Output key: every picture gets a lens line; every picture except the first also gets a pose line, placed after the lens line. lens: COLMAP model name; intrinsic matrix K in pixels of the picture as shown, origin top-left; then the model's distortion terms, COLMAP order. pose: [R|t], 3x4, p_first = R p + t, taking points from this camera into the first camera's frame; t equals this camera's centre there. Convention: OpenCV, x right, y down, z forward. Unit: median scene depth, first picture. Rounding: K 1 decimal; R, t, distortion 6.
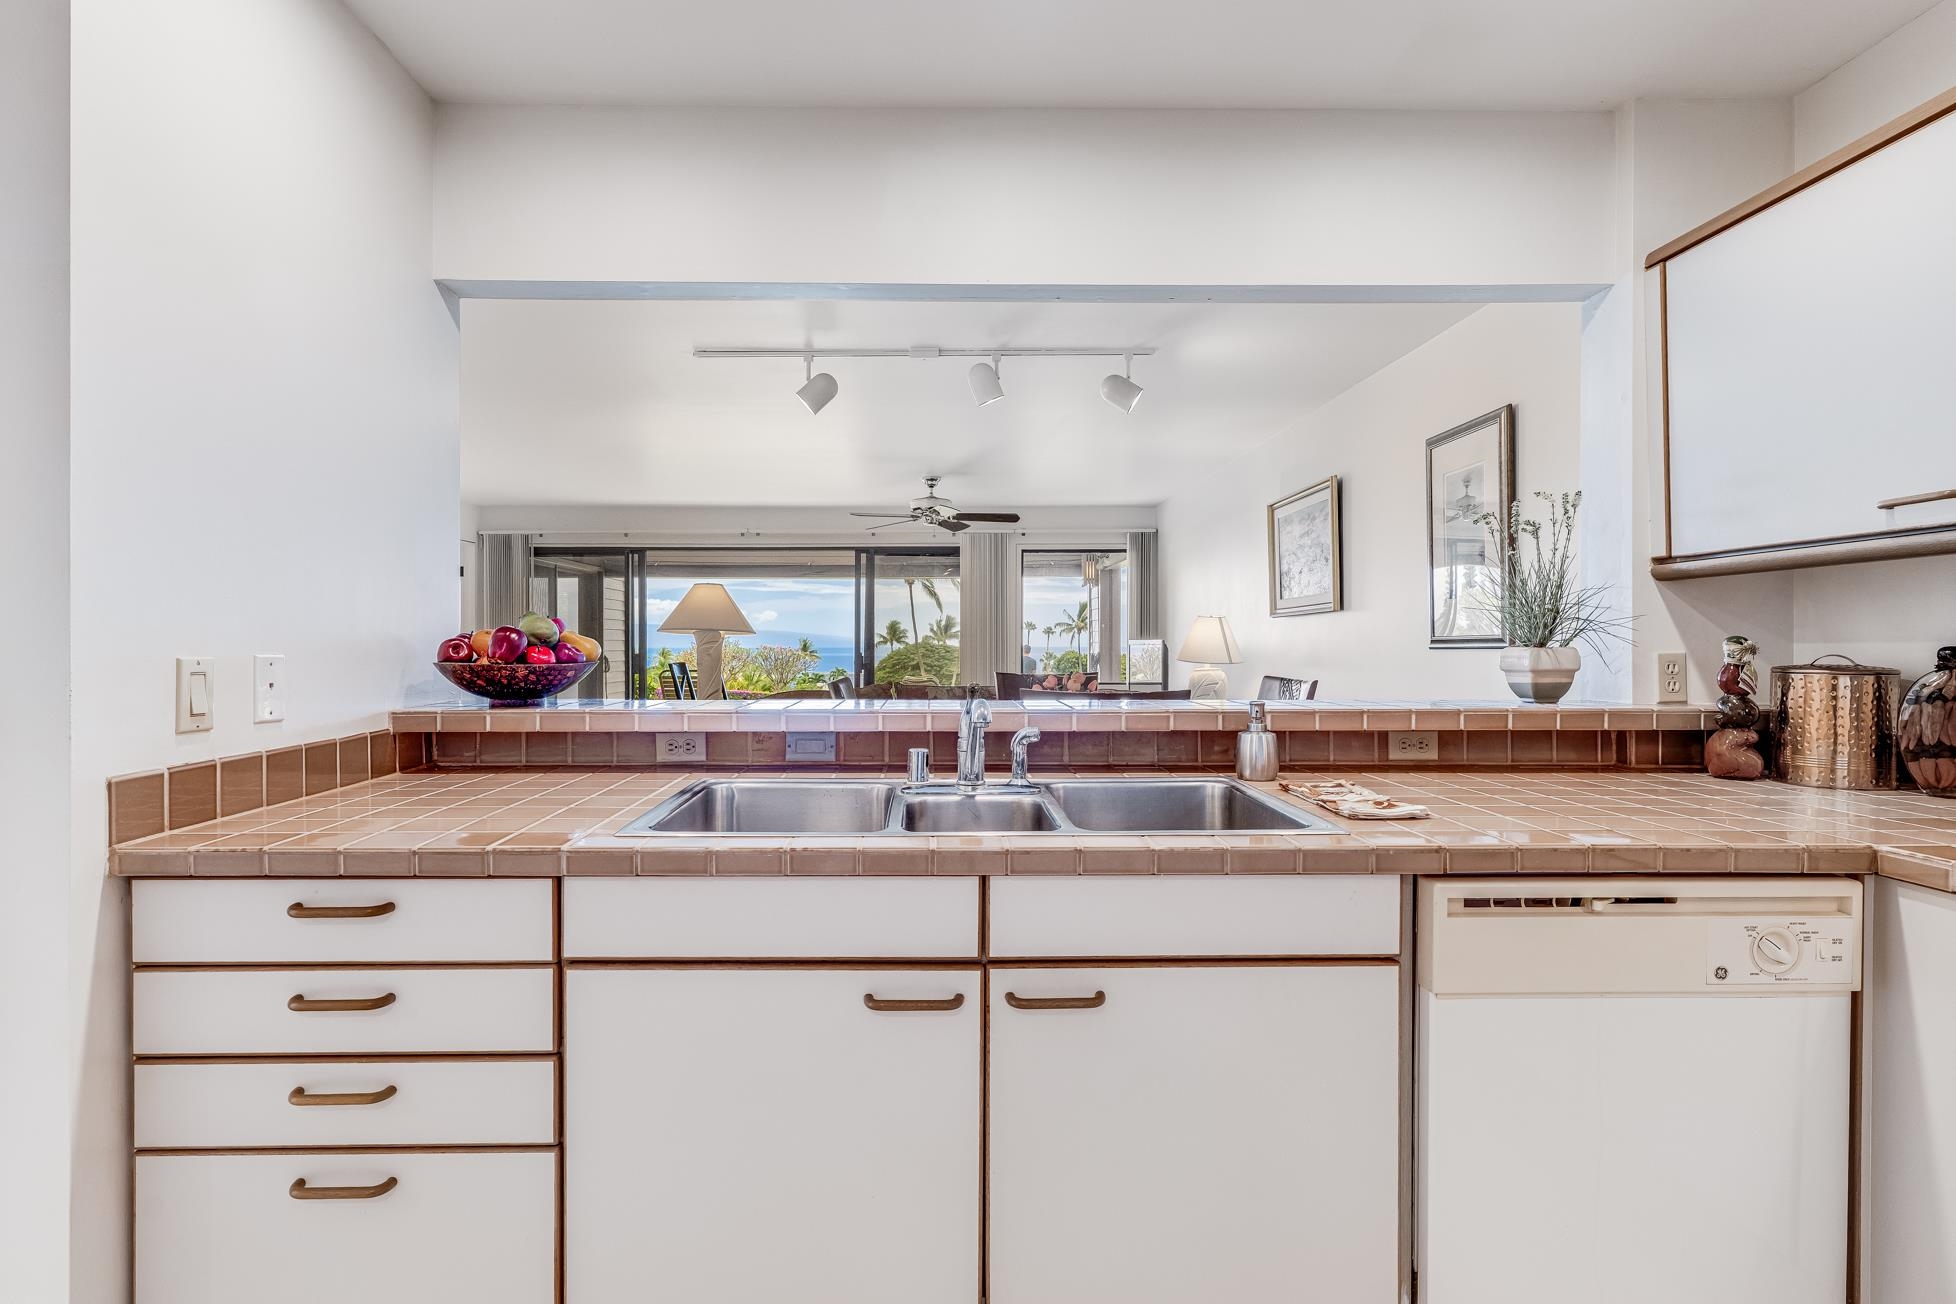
lens RADIAL K [[964.0, 0, 935.5], [0, 964.0, 651.1], [0, 0, 1]] dist [-0.001660, -0.000315]
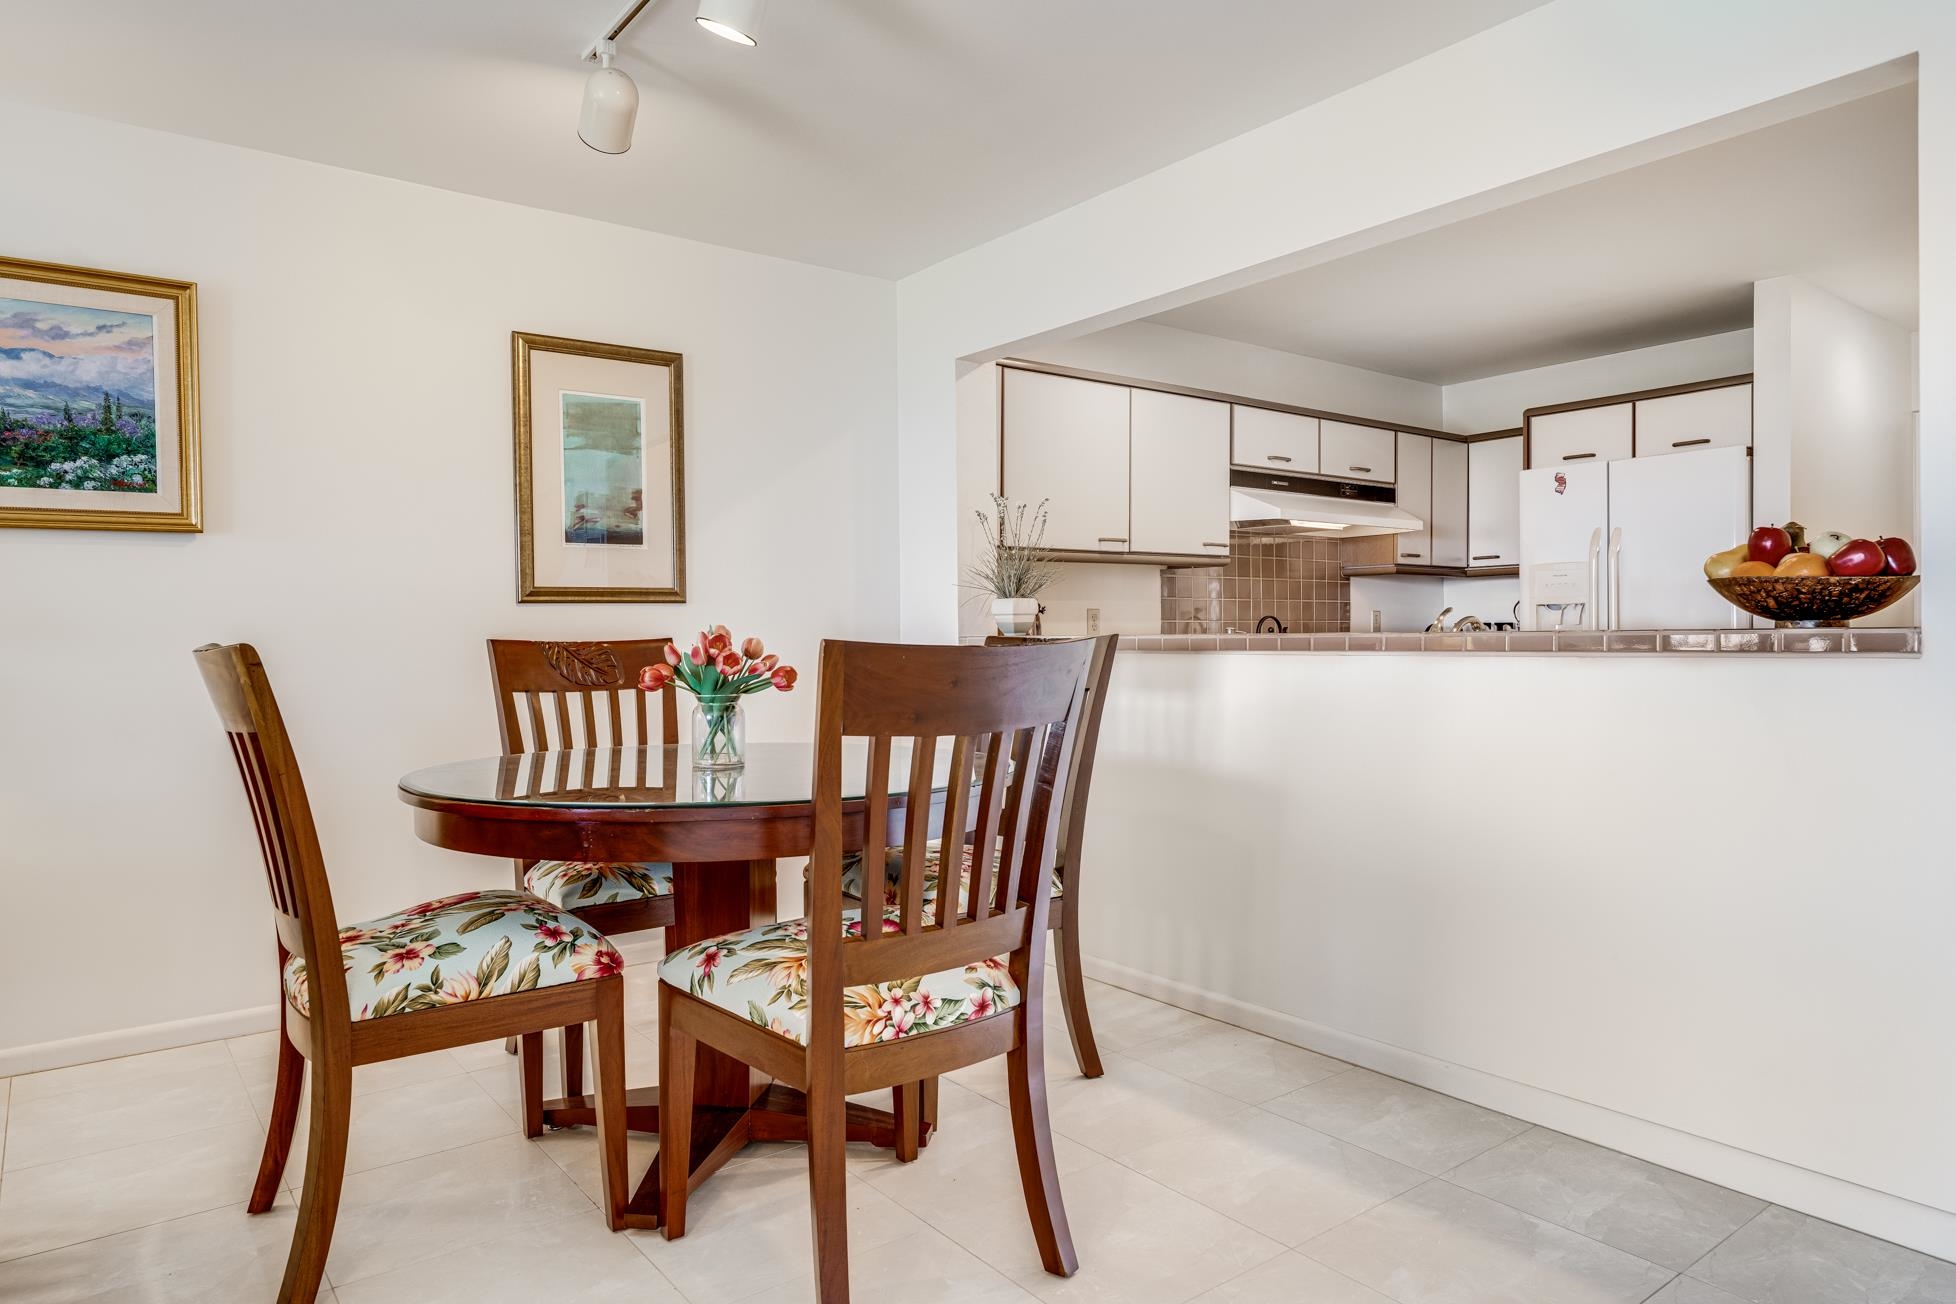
lens RADIAL K [[1208.3, 0, 978.0], [0, 1208.3, 652.0], [0, 0, 1]] dist [-0.001292, 0.000178]
pose [[-0.608187, -0.005909, 0.793772, -0.911986], [0.015777, 0.999685, 0.019530, 0.045403], [-0.793637, 0.024401, -0.607902, 2.429818]]
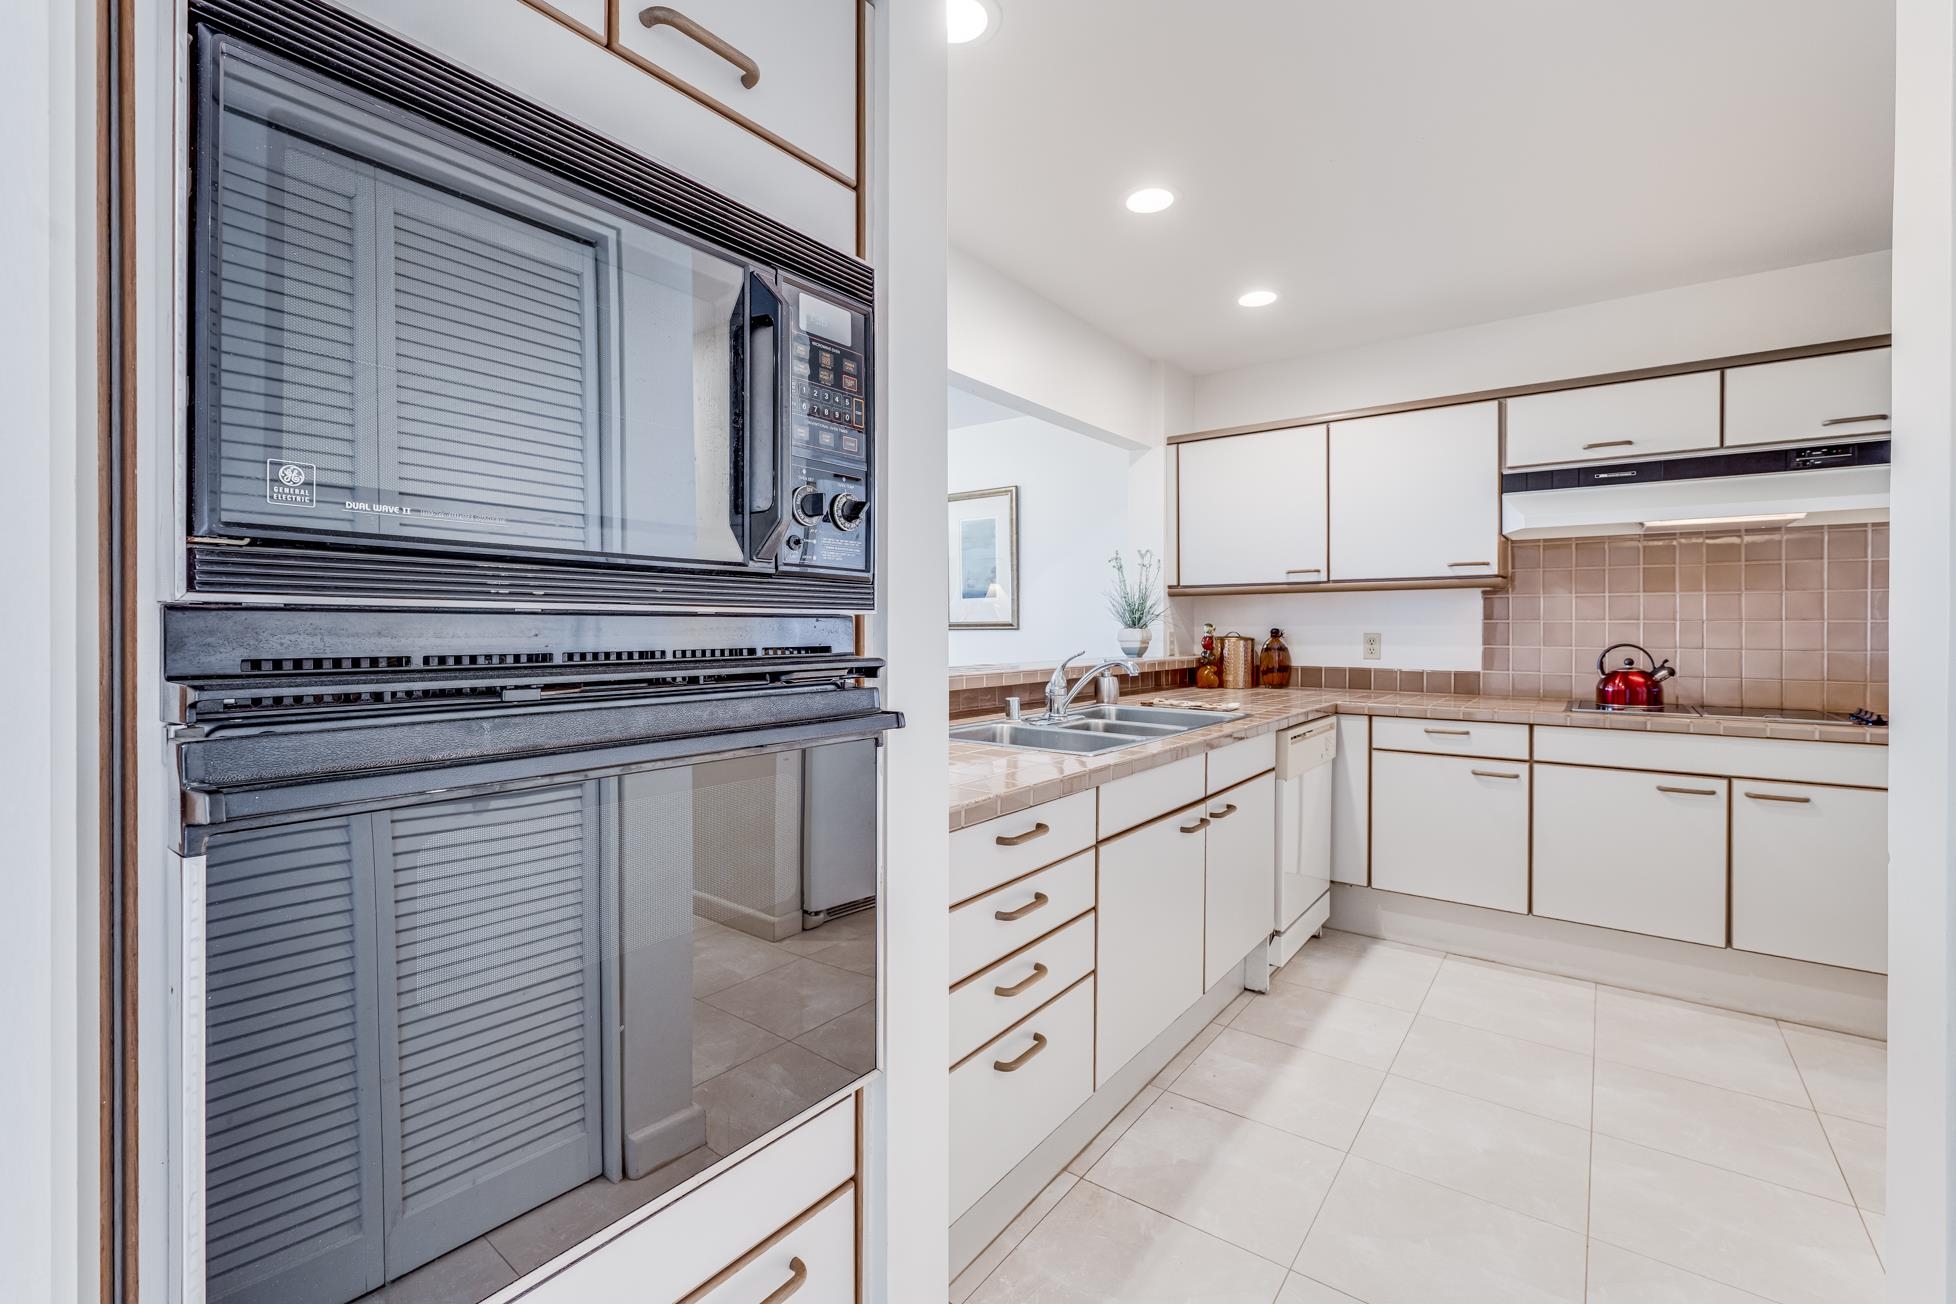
lens RADIAL K [[857.9, 0, 968.4], [0, 857.9, 630.9], [0, 0, 1]] dist [0.001941, 0.000392]
pose [[0.607110, -0.002634, 0.794613, -1.050548], [0.005202, 0.999986, -0.000660, -0.000248], [-0.794601, 0.004534, 0.607116, 0.245747]]
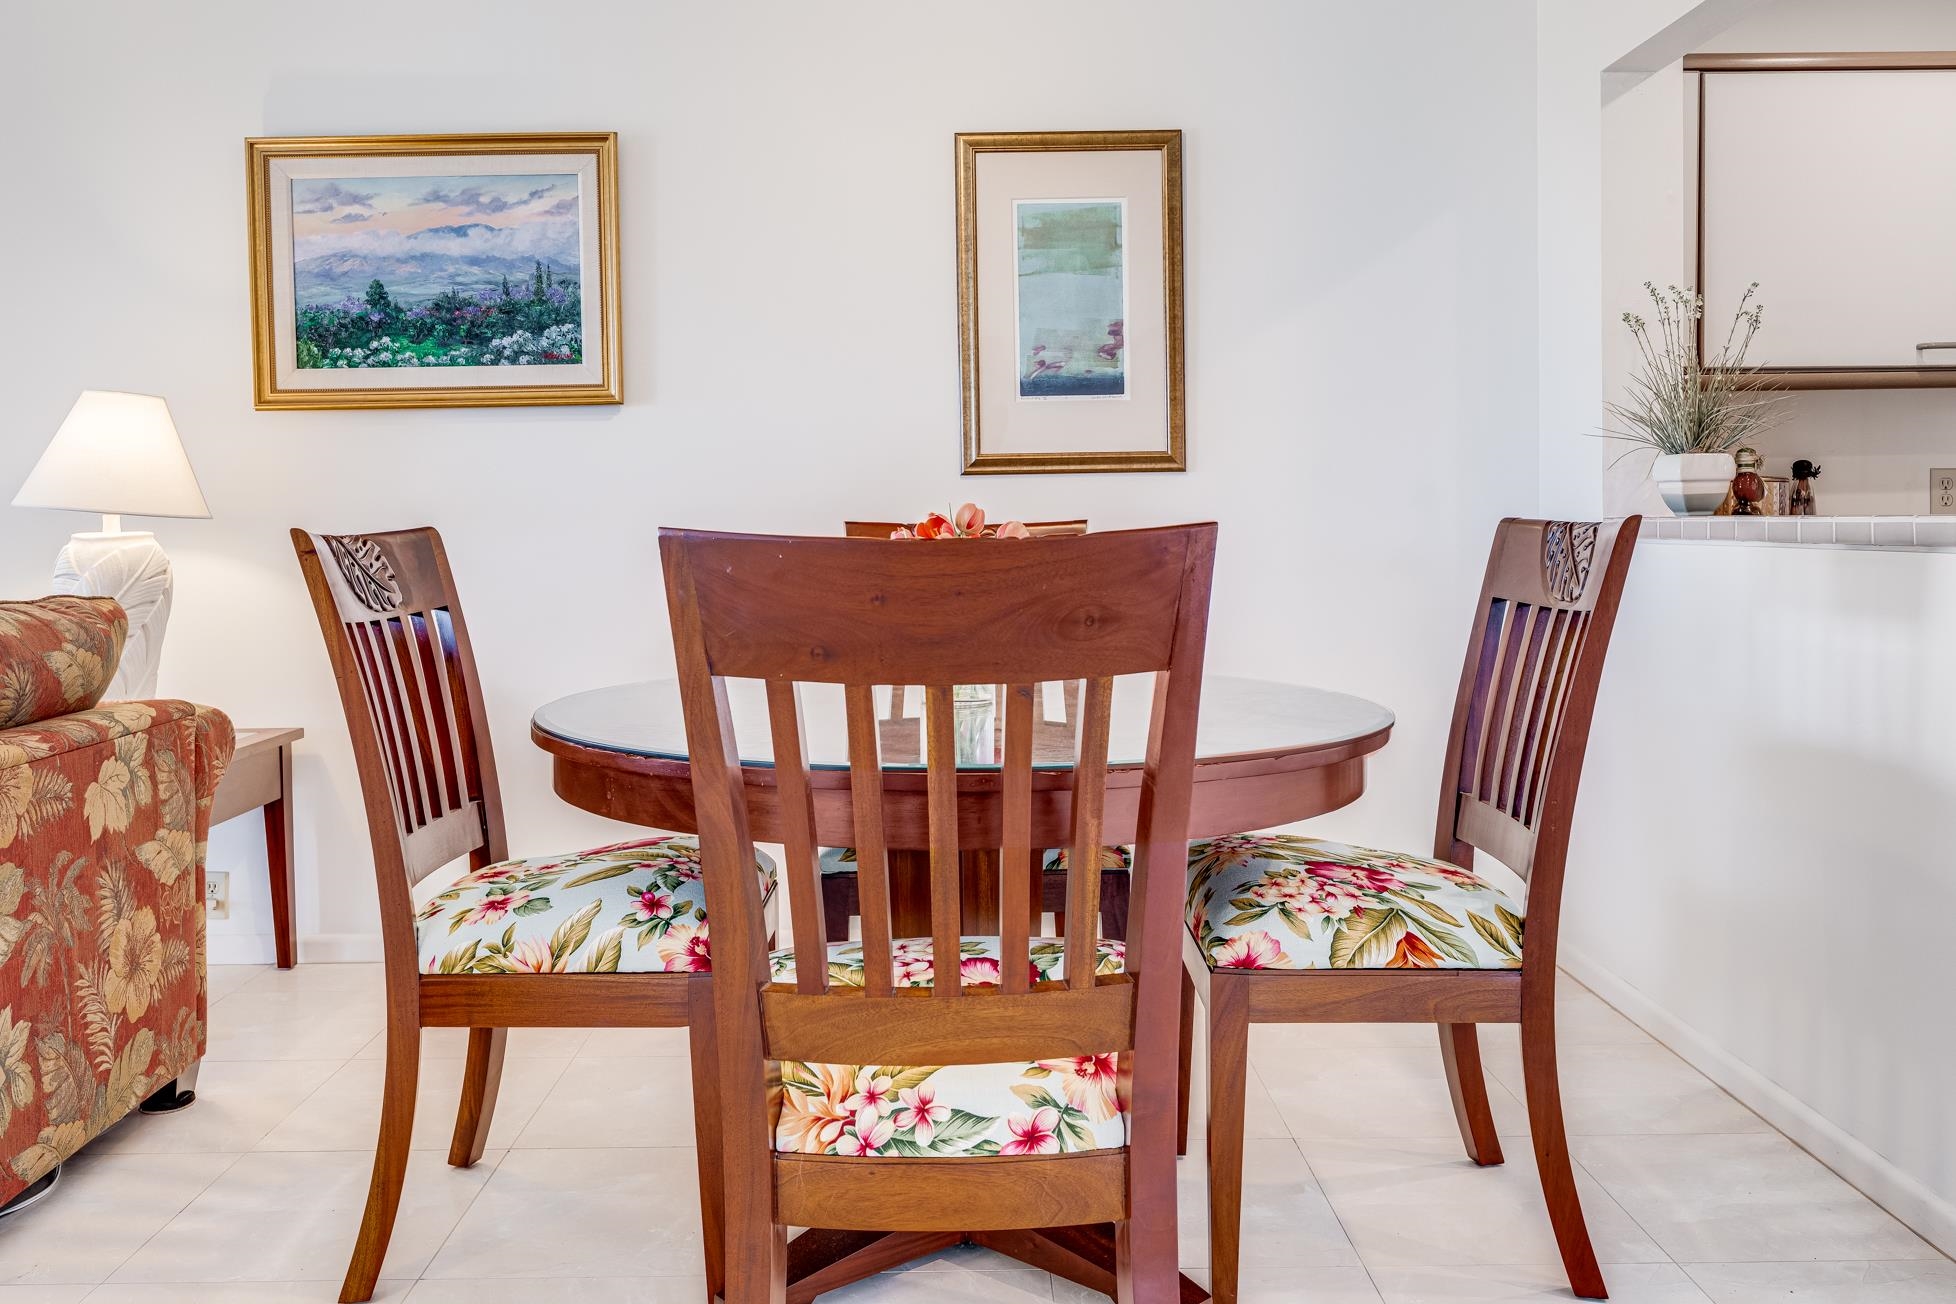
lens RADIAL K [[1534.2, 0, 975.0], [0, 1534.2, 542.2], [0, 0, 1]] dist [0.002975, 0.000589]
pose [[-0.005684, -0.014533, 0.999878, -0.883788], [0.017203, 0.999745, 0.014629, 0.049906], [-0.999836, 0.017284, -0.005432, 1.865939]]
